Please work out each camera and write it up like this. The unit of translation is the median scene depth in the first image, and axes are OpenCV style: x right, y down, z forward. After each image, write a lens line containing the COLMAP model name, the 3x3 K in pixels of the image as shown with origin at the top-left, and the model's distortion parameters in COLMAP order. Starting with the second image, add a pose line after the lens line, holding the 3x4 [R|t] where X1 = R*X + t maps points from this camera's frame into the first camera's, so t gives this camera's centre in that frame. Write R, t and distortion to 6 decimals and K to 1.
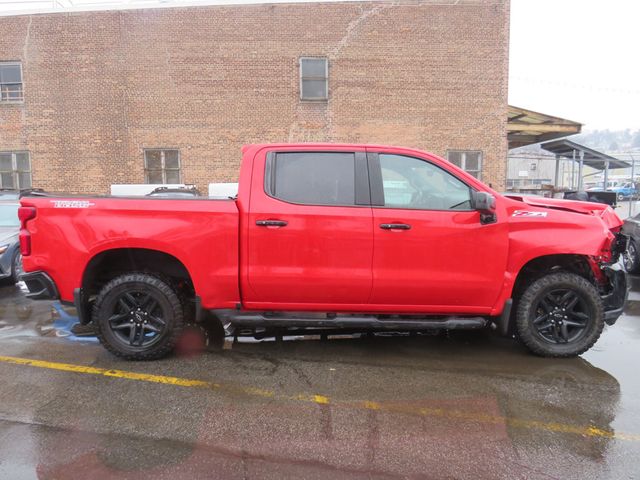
lens RADIAL K [[460.6, 0, 316.6], [0, 460.6, 242.4], [0, 0, 1]] dist [-0.033302, 0.008552]
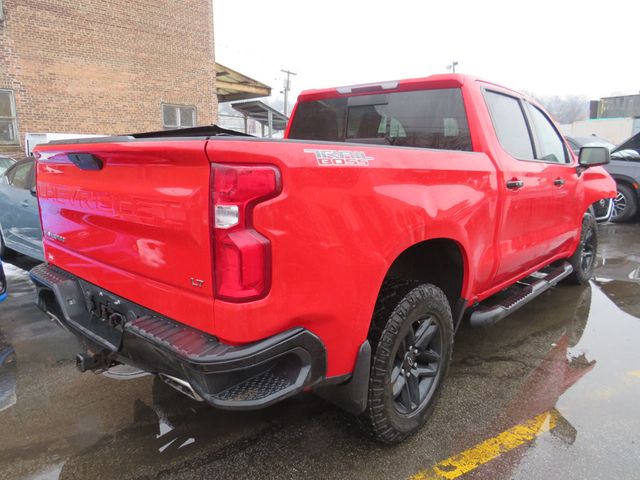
lens RADIAL K [[460.6, 0, 316.1], [0, 460.6, 236.3], [0, 0, 1]] dist [-0.033302, 0.008552]
pose [[0.694355, -0.127045, 0.708330, -0.481188], [0.075090, 0.991711, 0.104263, -0.031743], [-0.715705, -0.019207, 0.698139, 0.390820]]
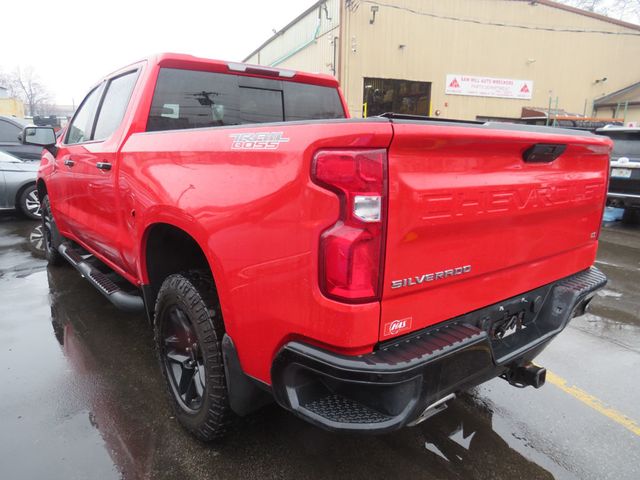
lens RADIAL K [[460.6, 0, 318.1], [0, 460.6, 239.4], [0, 0, 1]] dist [-0.033302, 0.008552]
pose [[-0.617090, -0.174457, 0.767310, -0.644046], [0.065027, 0.960473, 0.270671, -0.641292], [-0.784201, 0.216924, -0.581354, 6.187240]]
